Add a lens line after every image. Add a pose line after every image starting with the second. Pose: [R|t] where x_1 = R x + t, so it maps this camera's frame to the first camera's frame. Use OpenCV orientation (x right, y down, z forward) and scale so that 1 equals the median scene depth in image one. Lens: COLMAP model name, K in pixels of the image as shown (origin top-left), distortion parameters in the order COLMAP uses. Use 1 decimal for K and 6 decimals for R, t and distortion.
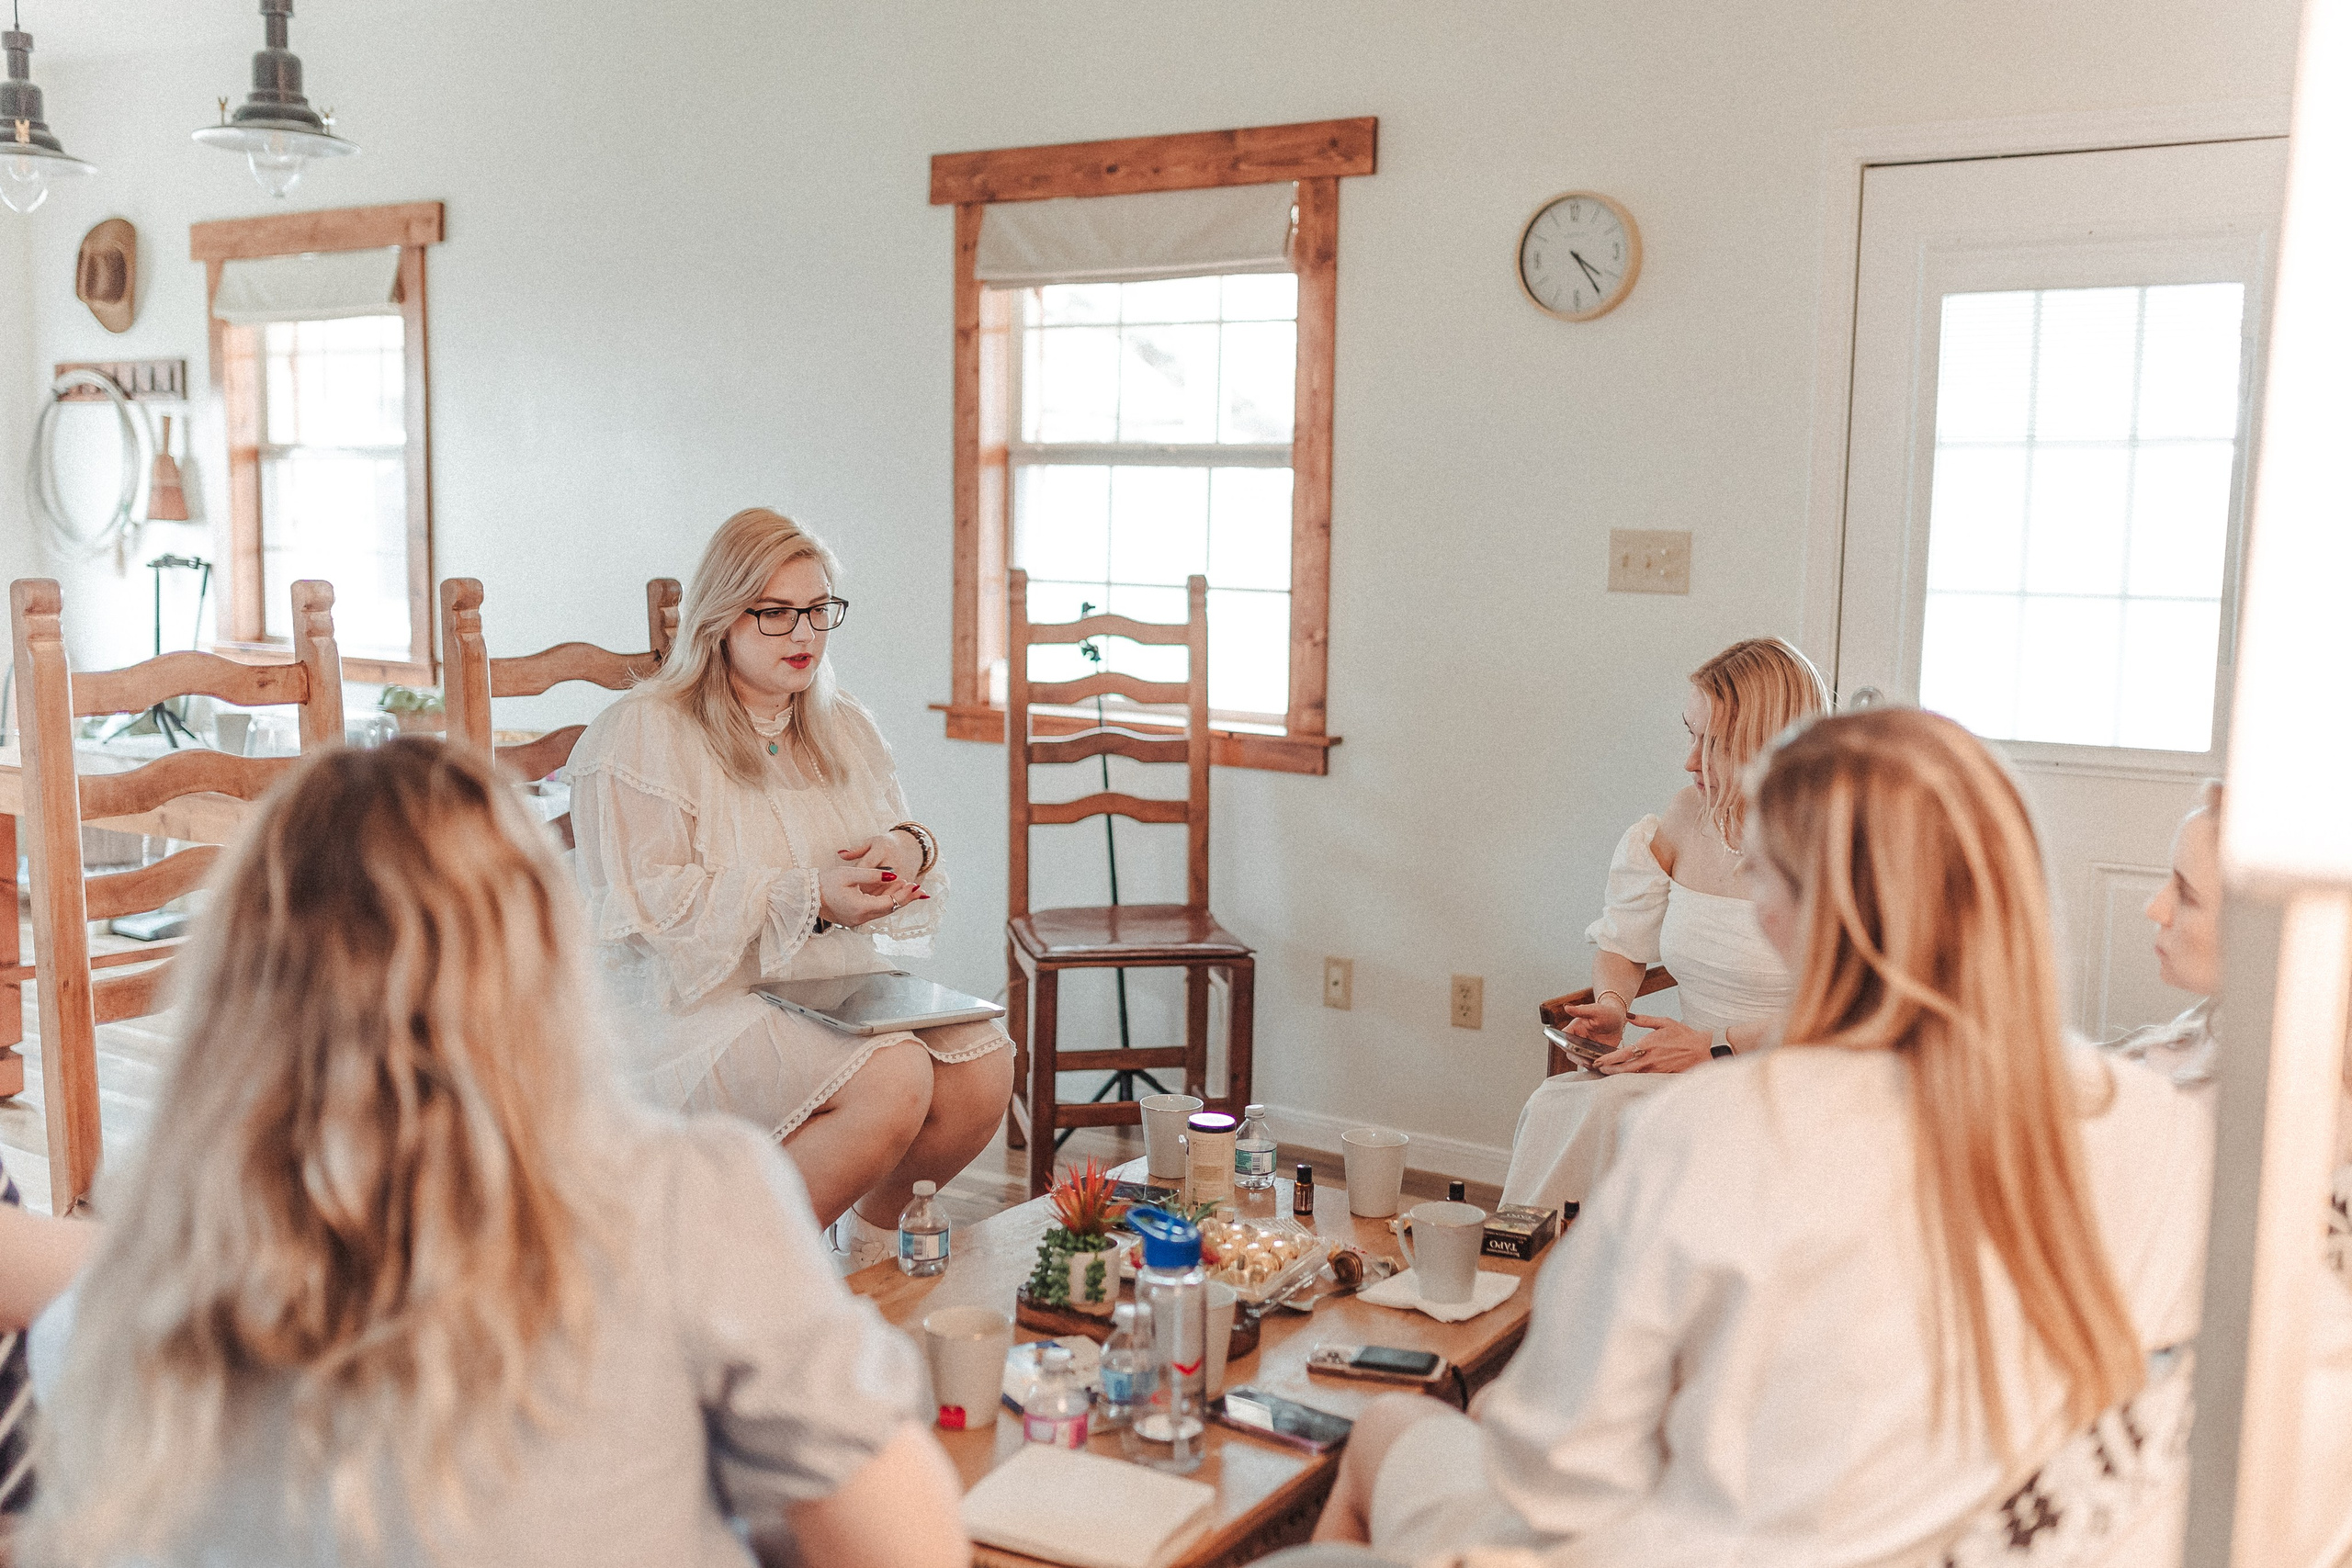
lens RADIAL K [[2261.9, 0, 1174.6], [0, 2261.9, 769.1], [0, 0, 1]] dist [0.006711, 0.000000]
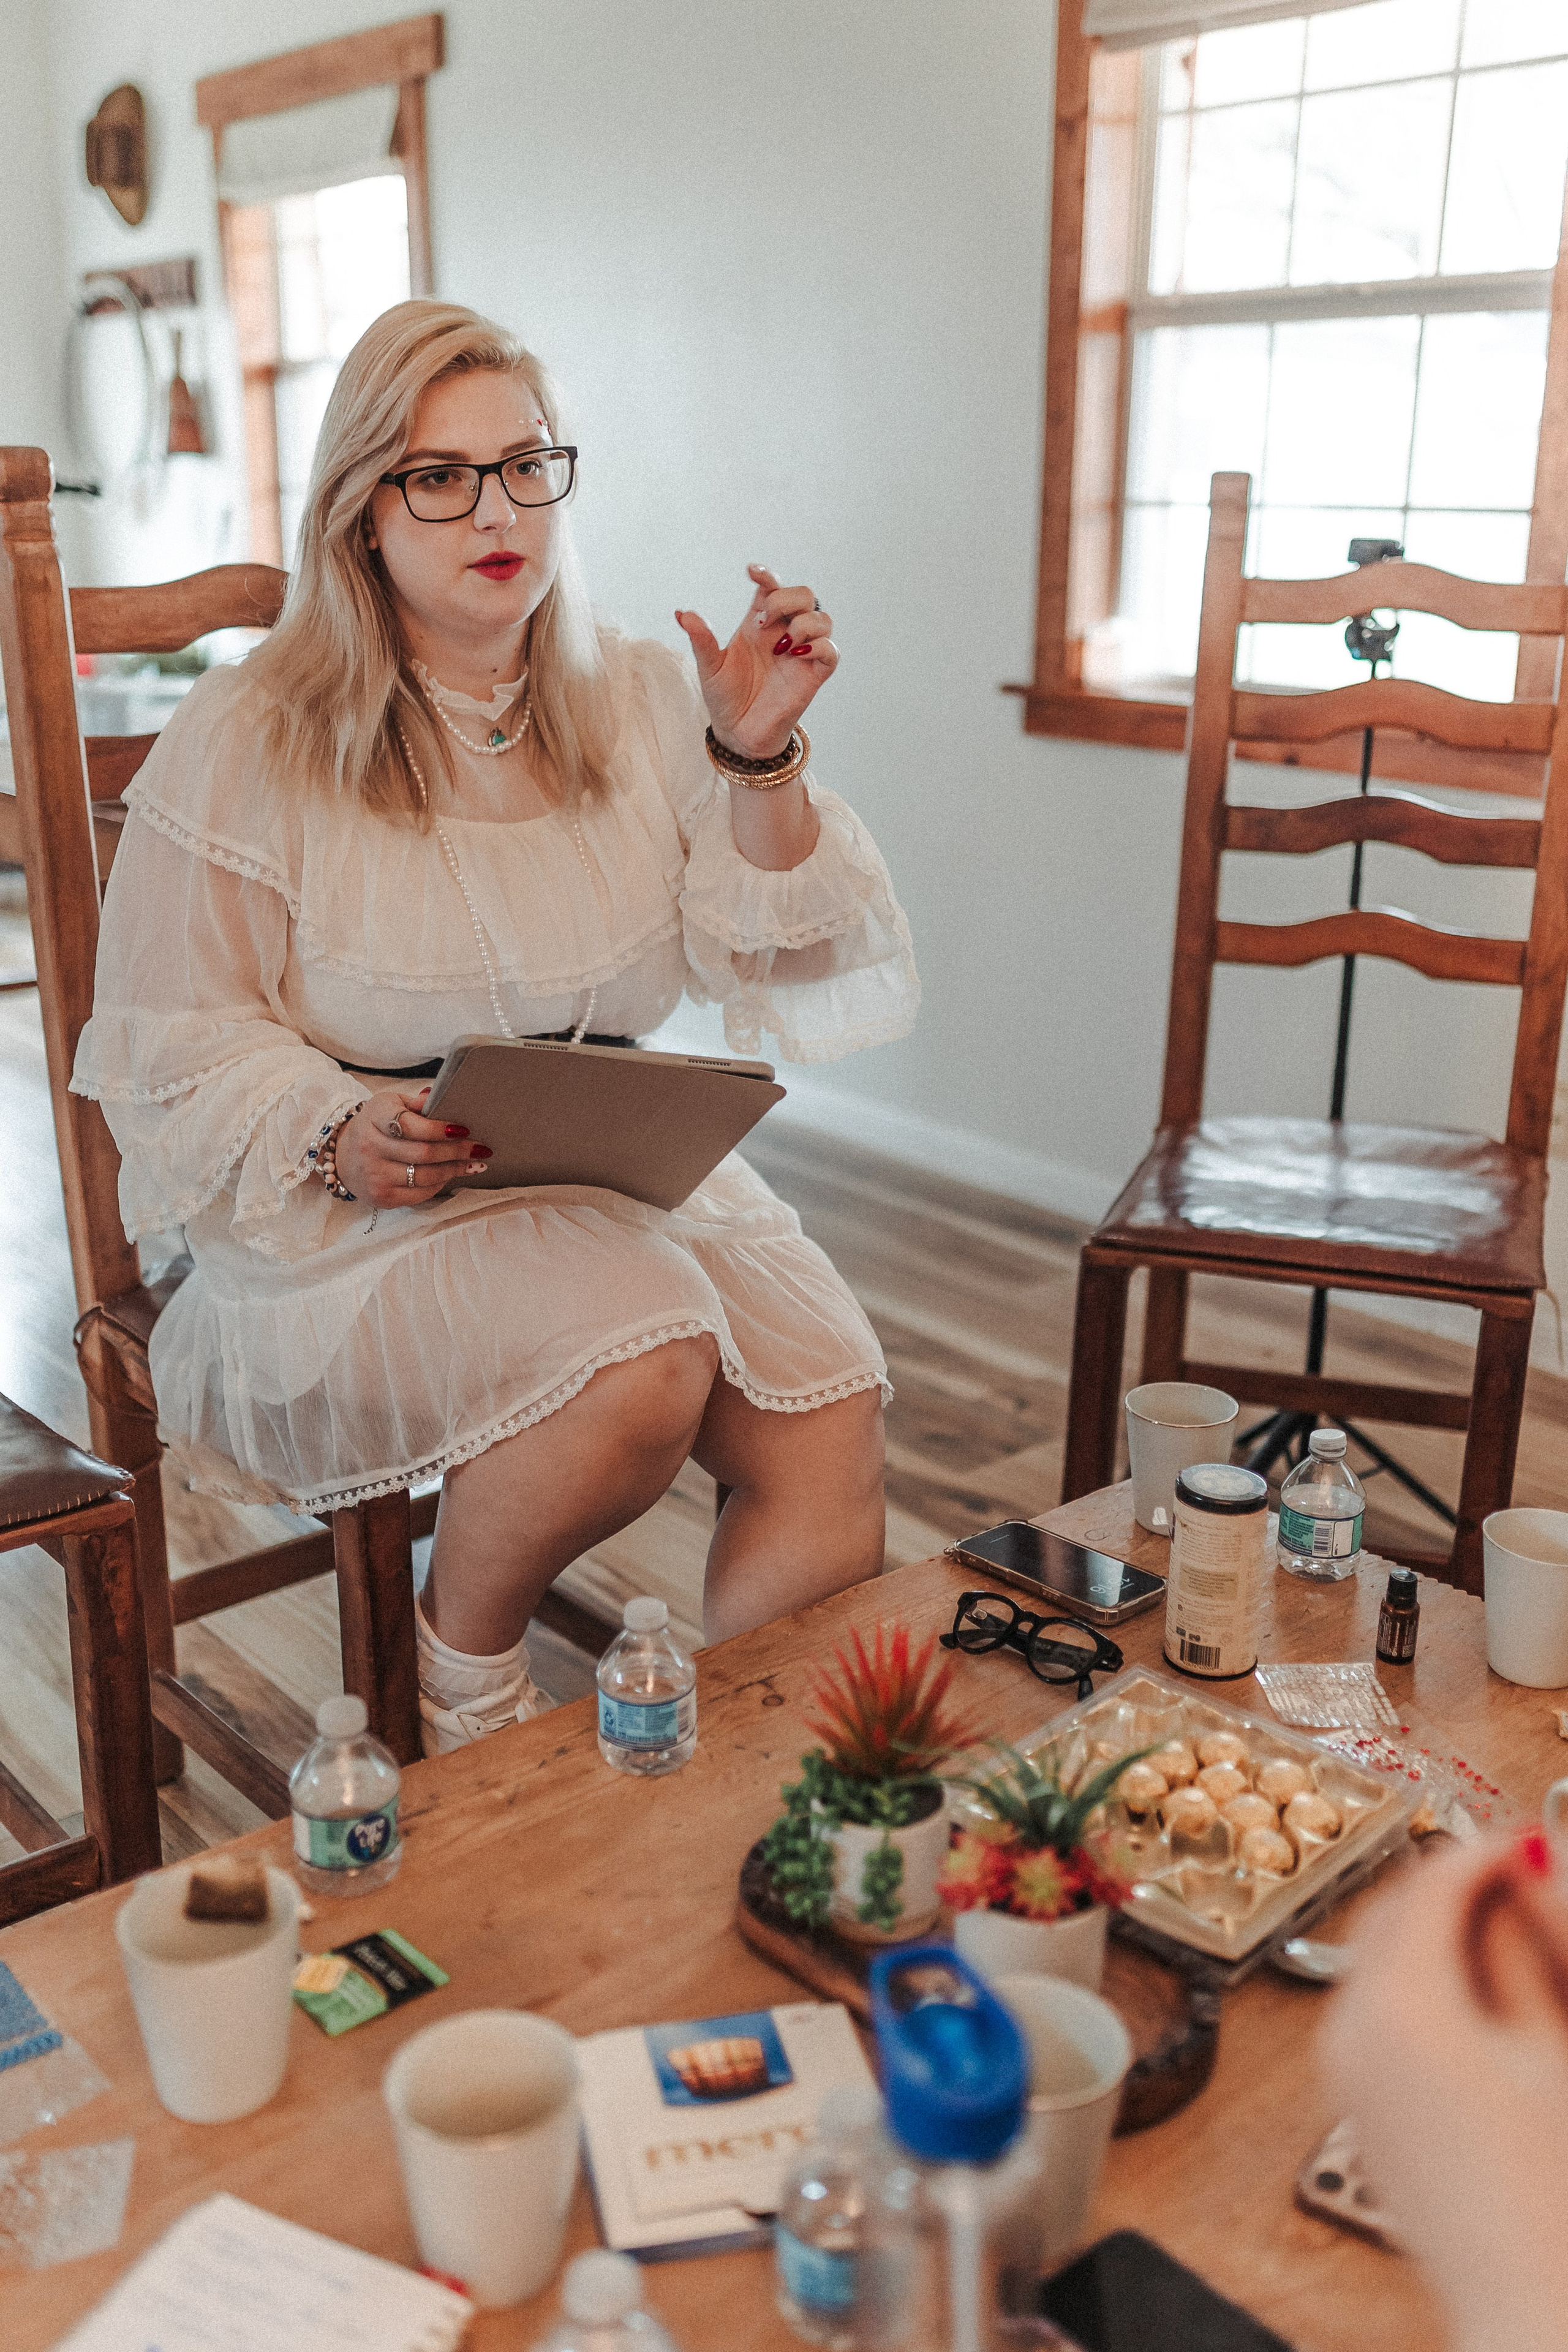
lens RADIAL K [[2262.1, 0, 773.7], [0, 2262.1, 1178.1], [0, 0, 1]] dist [0.006711, 0.000000]
pose [[0.957431, 0.067739, -0.280601, 0.038262], [-0.014257, 0.981987, 0.188411, -0.009897], [0.288310, -0.176390, 0.941150, 0.303392]]
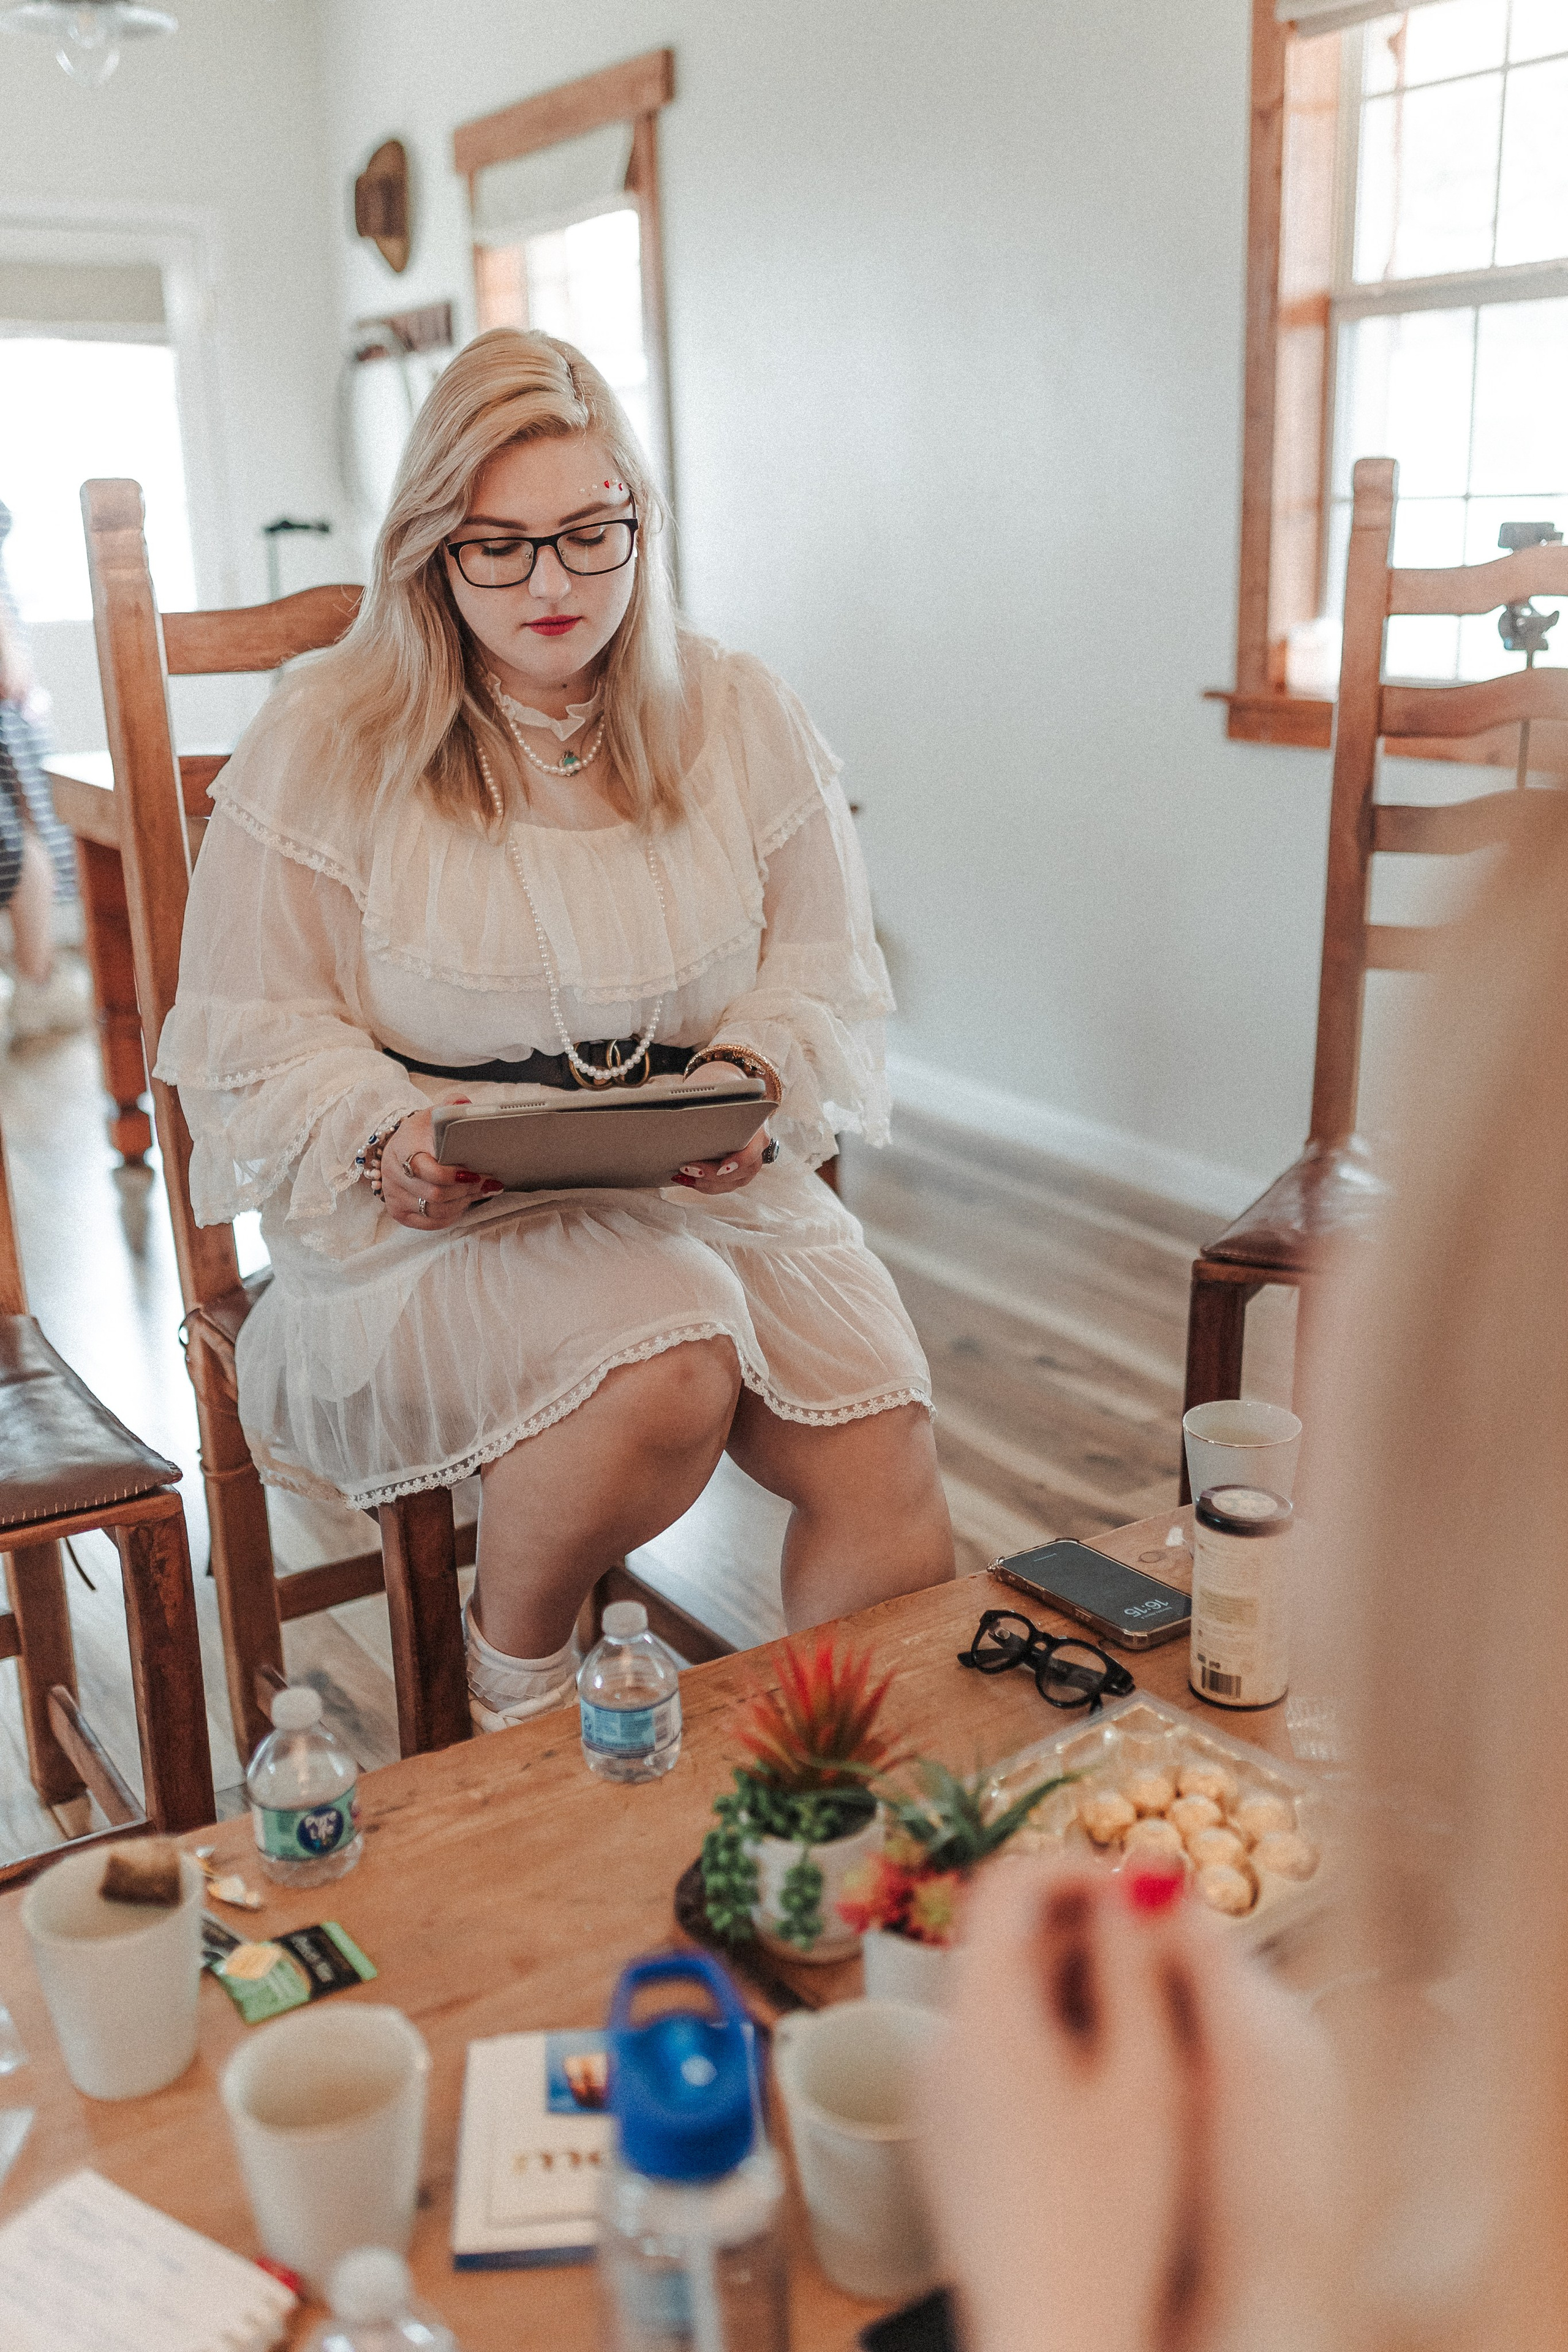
lens RADIAL K [[2262.1, 0, 767.0], [0, 2262.1, 1162.3], [0, 0, 1]] dist [0.006711, 0.000000]
pose [[0.903638, 0.066006, -0.423180, 0.084108], [0.009798, 0.984609, 0.174498, -0.008250], [0.428185, -0.161829, 0.889083, 0.322792]]
